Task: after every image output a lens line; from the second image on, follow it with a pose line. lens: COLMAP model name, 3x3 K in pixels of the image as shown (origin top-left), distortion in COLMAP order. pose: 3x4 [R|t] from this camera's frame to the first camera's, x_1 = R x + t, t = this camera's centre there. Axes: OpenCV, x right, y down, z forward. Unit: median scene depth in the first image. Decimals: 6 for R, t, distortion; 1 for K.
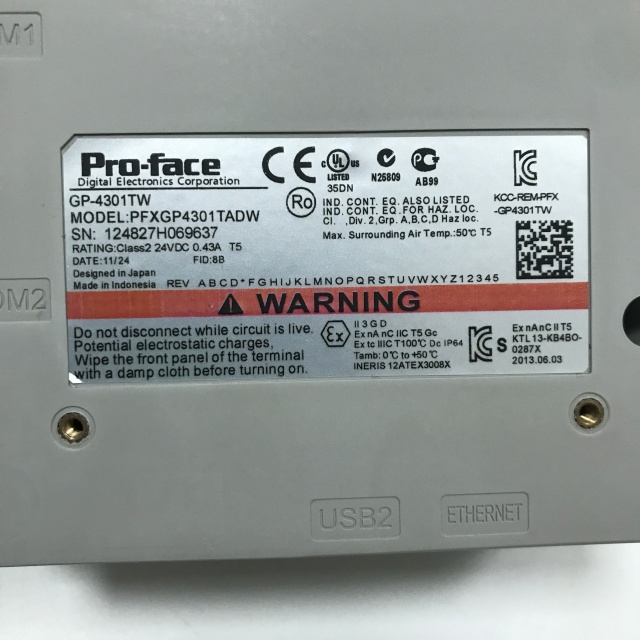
lens RADIAL K [[701.2, 0, 322.4], [0, 701.2, 320.4], [0, 0, 1]] dist [0.027297, 0.000000]
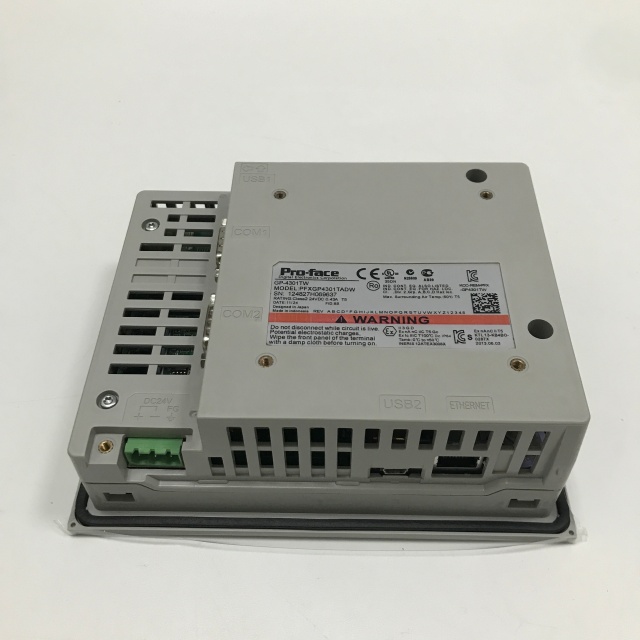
lens RADIAL K [[701.2, 0, 319.2], [0, 701.2, 319.4], [0, 0, 1]] dist [0.027297, 0.000000]
pose [[0.996644, -0.011341, -0.081065, -0.022102], [-0.045168, 0.749730, -0.660201, 1.423806], [0.068264, 0.661647, 0.746702, -0.640036]]
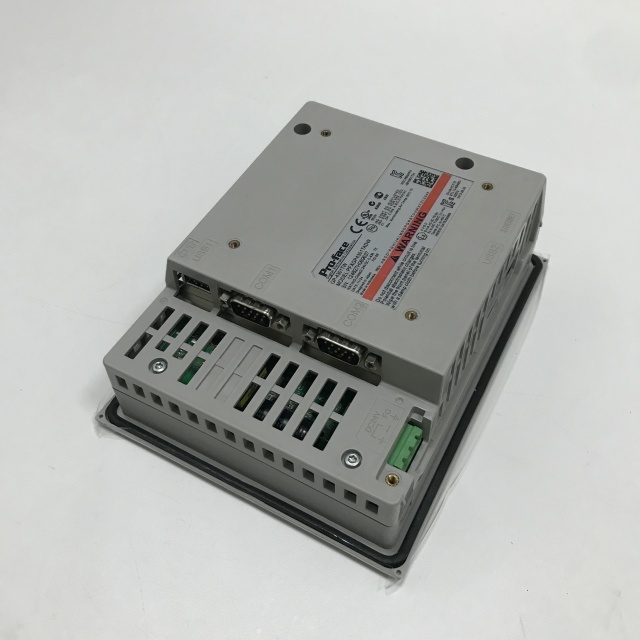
lens RADIAL K [[701.2, 0, 318.9], [0, 701.2, 320.0], [0, 0, 1]] dist [0.027297, 0.000000]
pose [[0.496326, -0.732588, 0.465806, -1.661631], [0.863049, 0.358377, -0.355966, 0.750634], [0.093842, 0.578688, 0.810132, -1.020934]]
